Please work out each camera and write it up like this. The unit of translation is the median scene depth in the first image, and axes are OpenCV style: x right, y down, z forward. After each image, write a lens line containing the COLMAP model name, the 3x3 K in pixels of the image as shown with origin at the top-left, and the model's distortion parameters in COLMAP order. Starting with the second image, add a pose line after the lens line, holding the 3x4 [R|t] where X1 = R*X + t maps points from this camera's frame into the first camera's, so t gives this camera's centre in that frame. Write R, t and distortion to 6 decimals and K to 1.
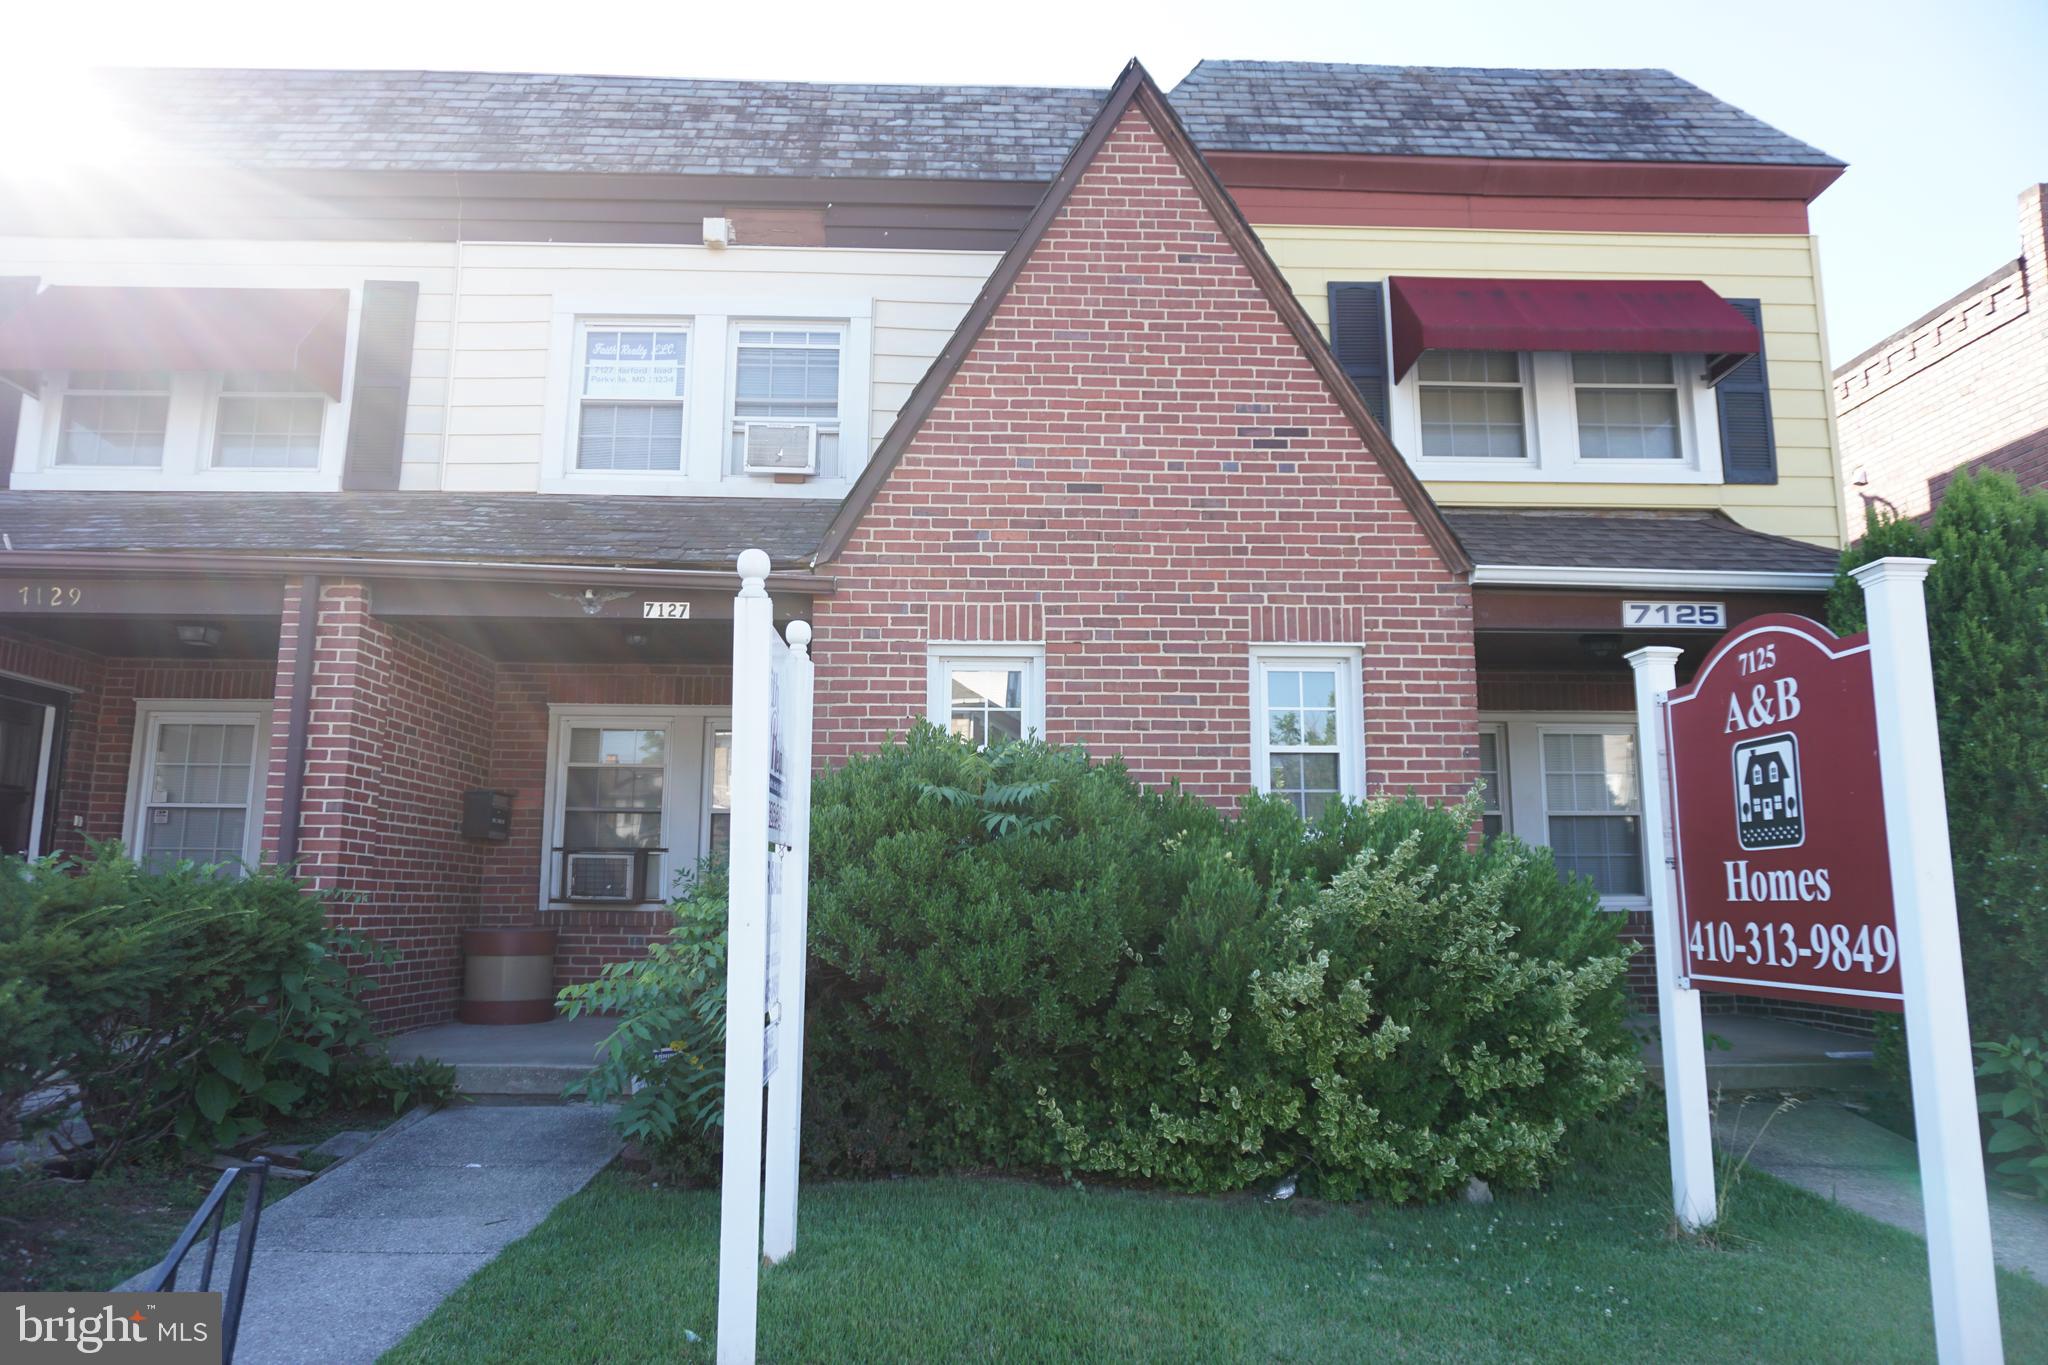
lens RADIAL K [[1366.3, 0, 1018.1], [0, 1366.3, 680.3], [0, 0, 1]] dist [-0.054559, 0.041348]
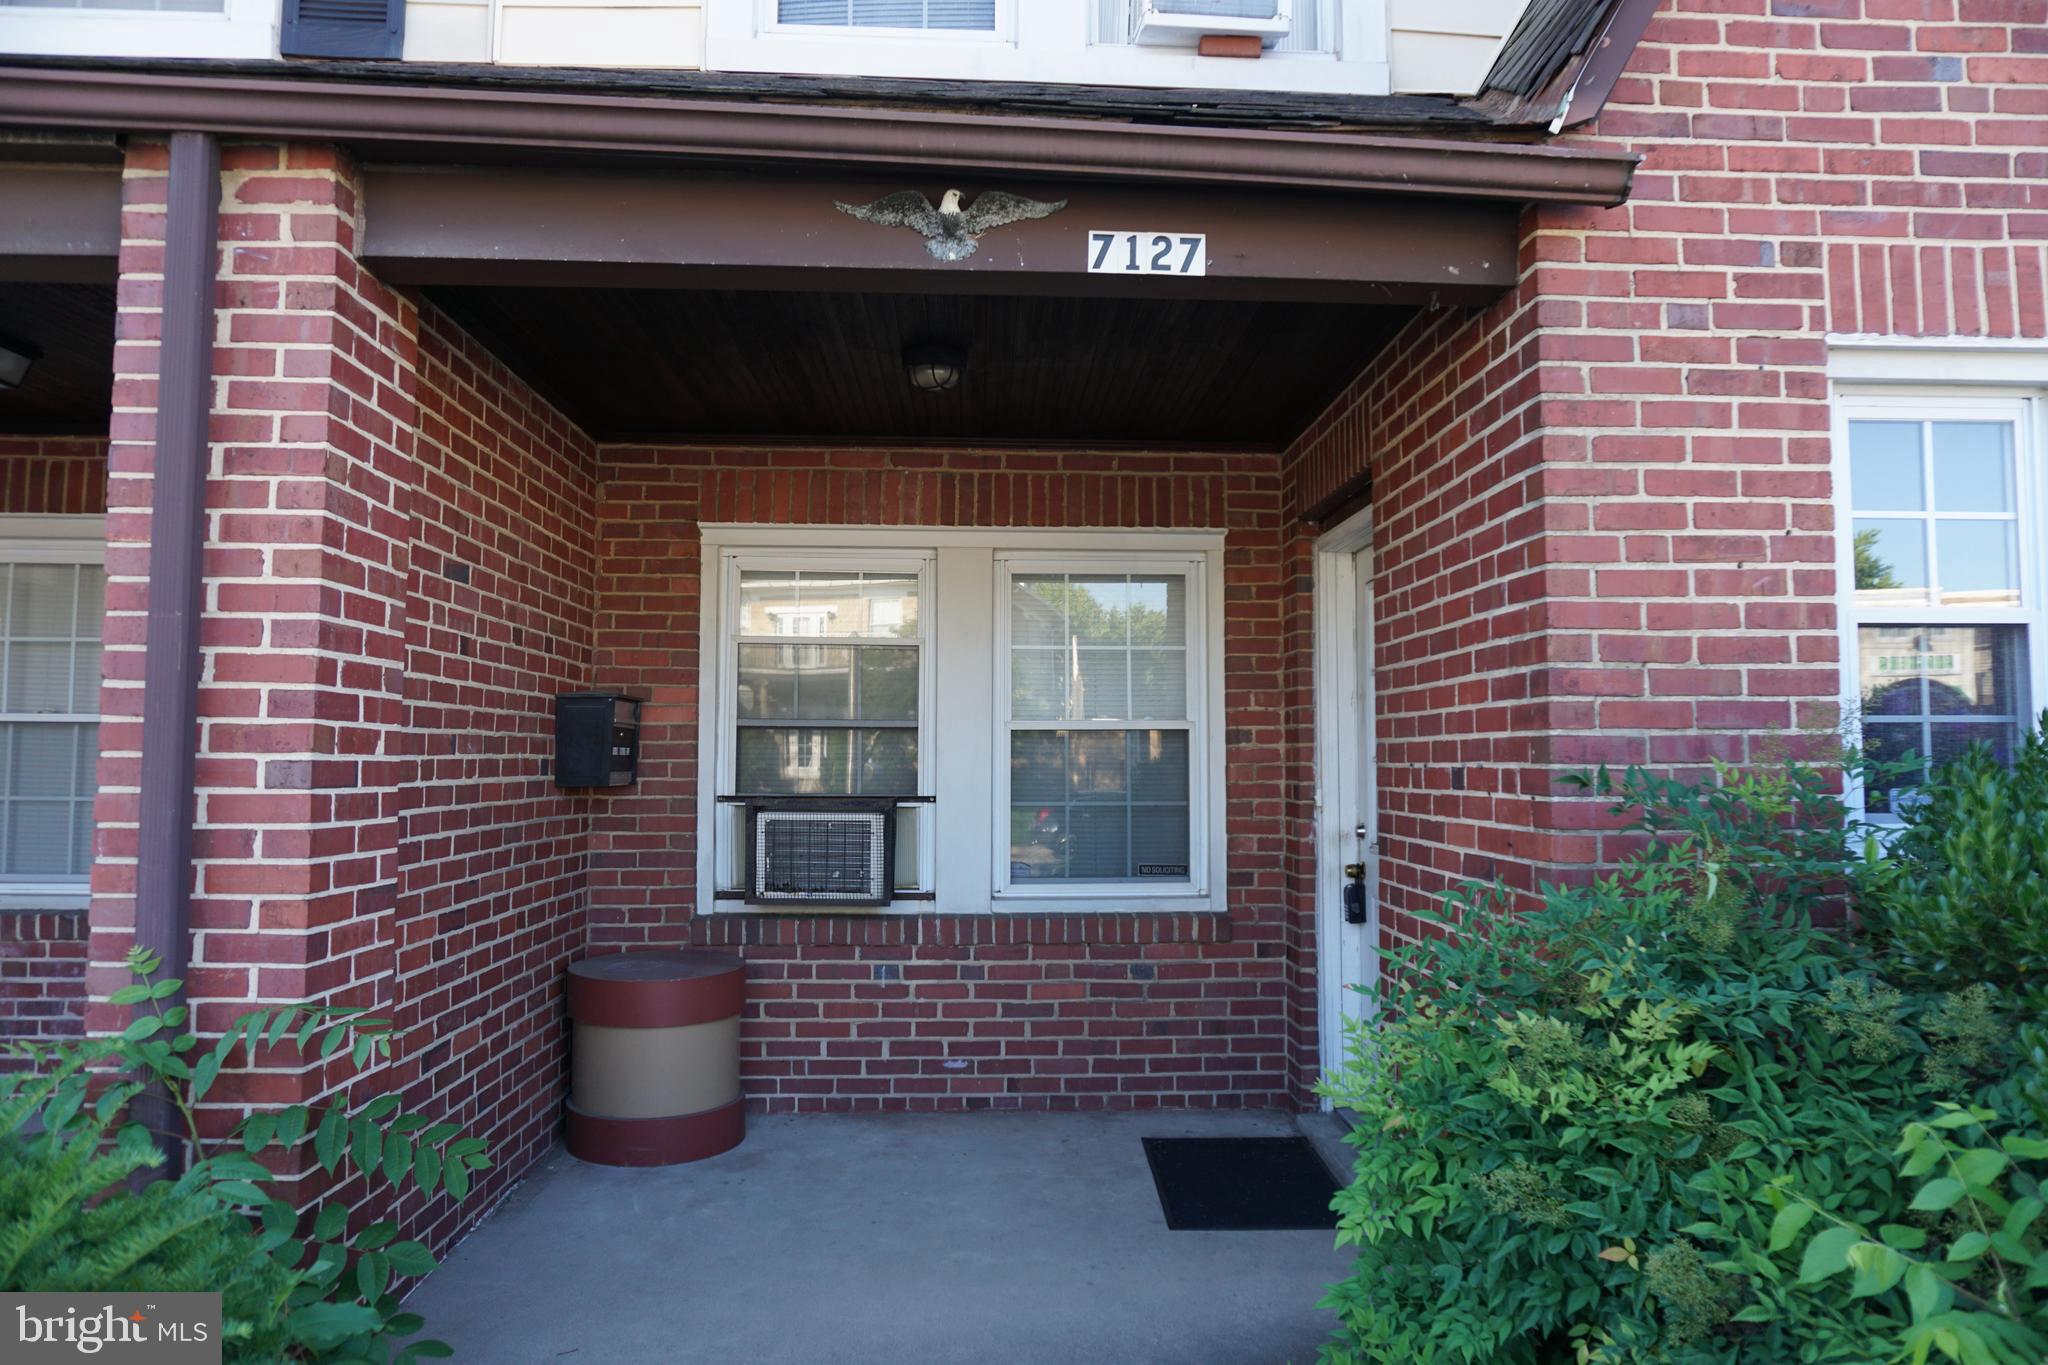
lens RADIAL K [[1366.3, 0, 1020.7], [0, 1366.3, 674.4], [0, 0, 1]] dist [-0.054559, 0.041348]
pose [[0.999787, -0.000929, 0.020605, -0.302173], [-0.001181, 0.994768, 0.102153, 0.027845], [-0.020592, -0.102155, 0.994555, 0.608564]]
